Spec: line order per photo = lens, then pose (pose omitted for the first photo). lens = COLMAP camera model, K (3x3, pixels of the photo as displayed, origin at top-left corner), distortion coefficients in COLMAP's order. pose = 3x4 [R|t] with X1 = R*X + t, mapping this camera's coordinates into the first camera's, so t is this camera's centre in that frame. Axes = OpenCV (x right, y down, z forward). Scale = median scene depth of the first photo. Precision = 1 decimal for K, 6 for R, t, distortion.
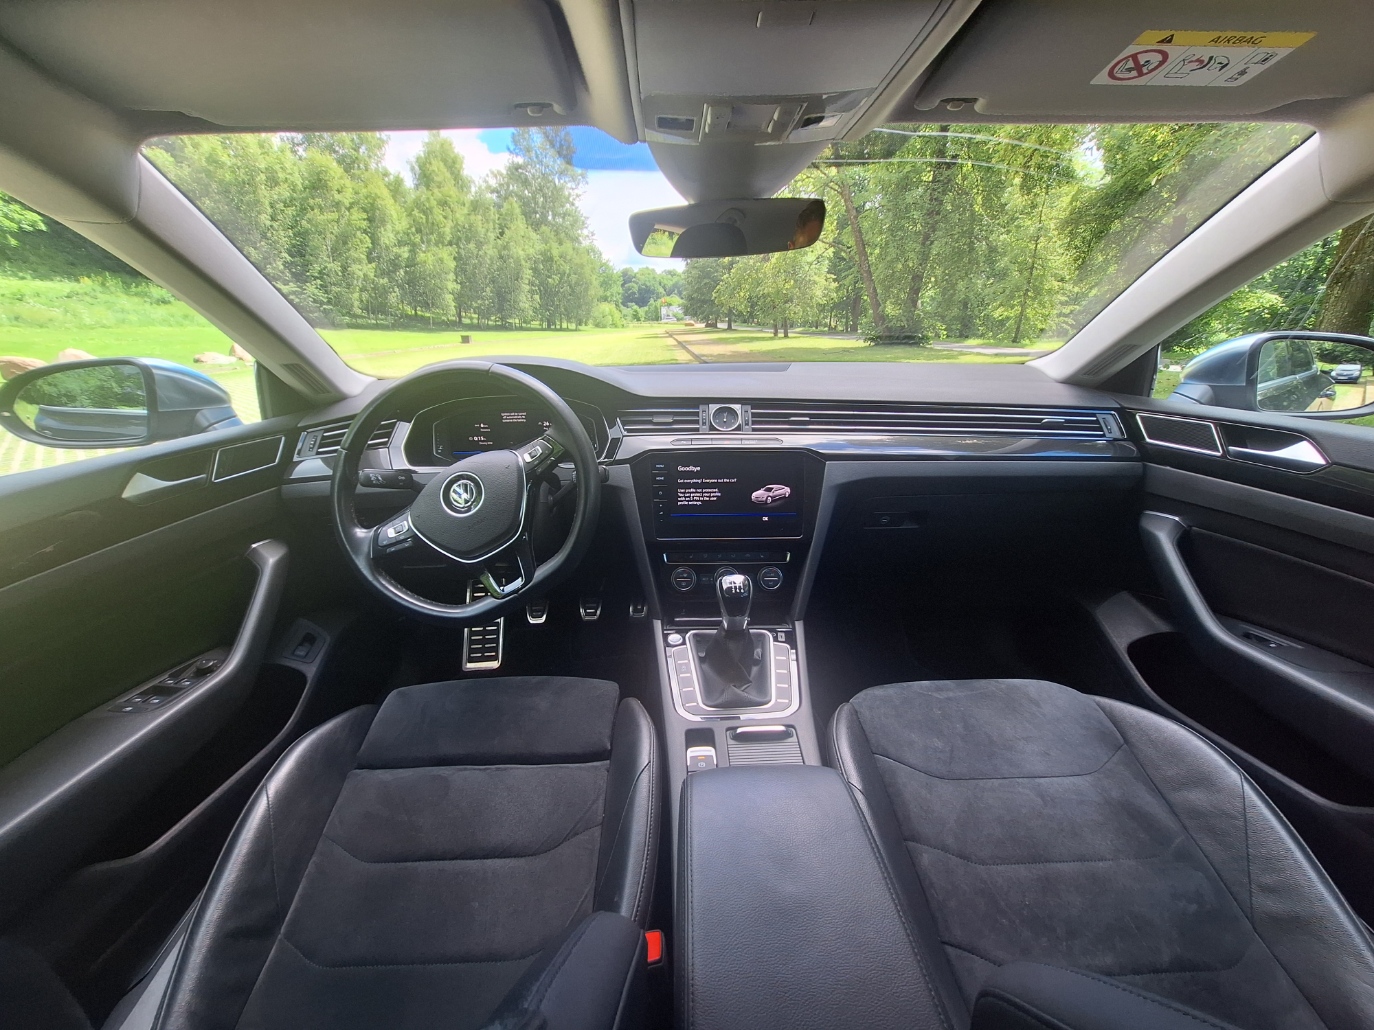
lens RADIAL K [[555.2, 0, 685.3], [0, 555.2, 525.6], [0, 0, 1]] dist [0.000627, 0.000221]
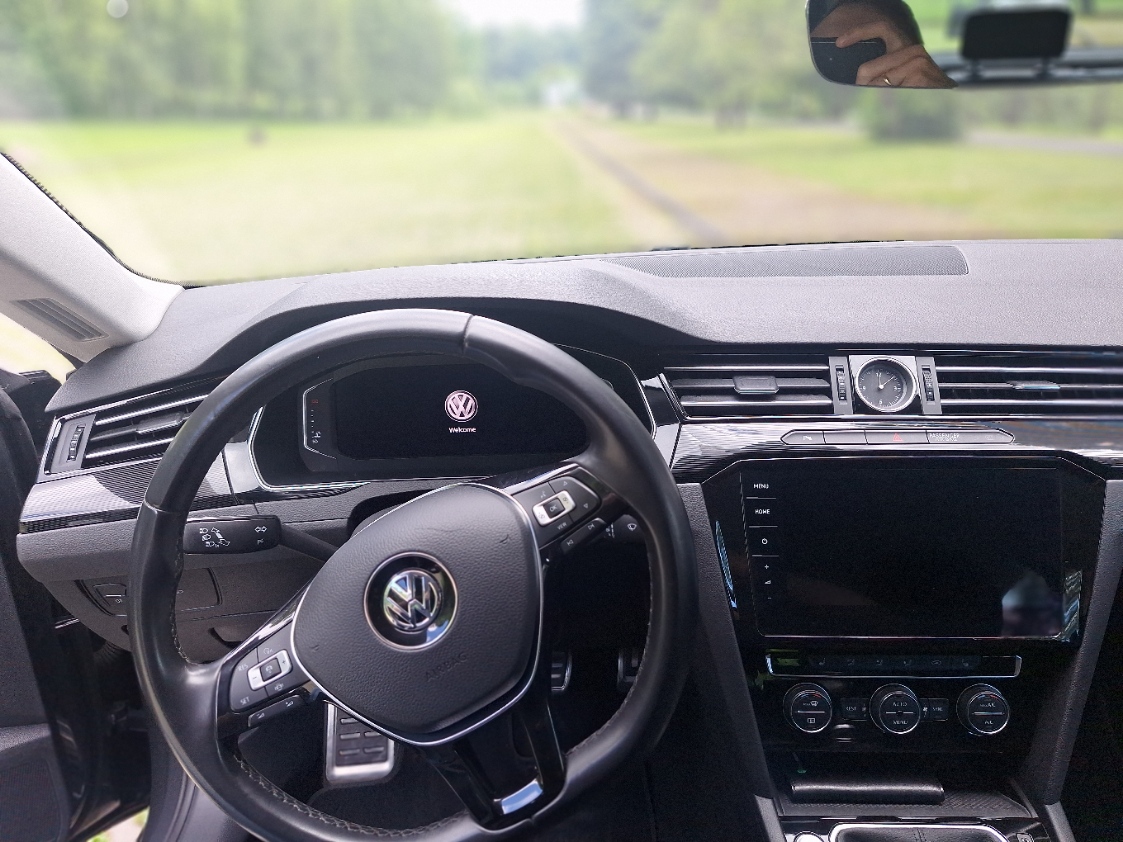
lens RADIAL K [[806.7, 0, 561.5], [0, 806.7, 421.0], [0, 0, 1]] dist [0.062535, -0.001522]
pose [[0.999678, -0.004427, -0.024984, -0.205868], [0.004840, 0.999853, 0.016470, -0.176481], [0.024907, -0.016586, 0.999552, 0.257003]]
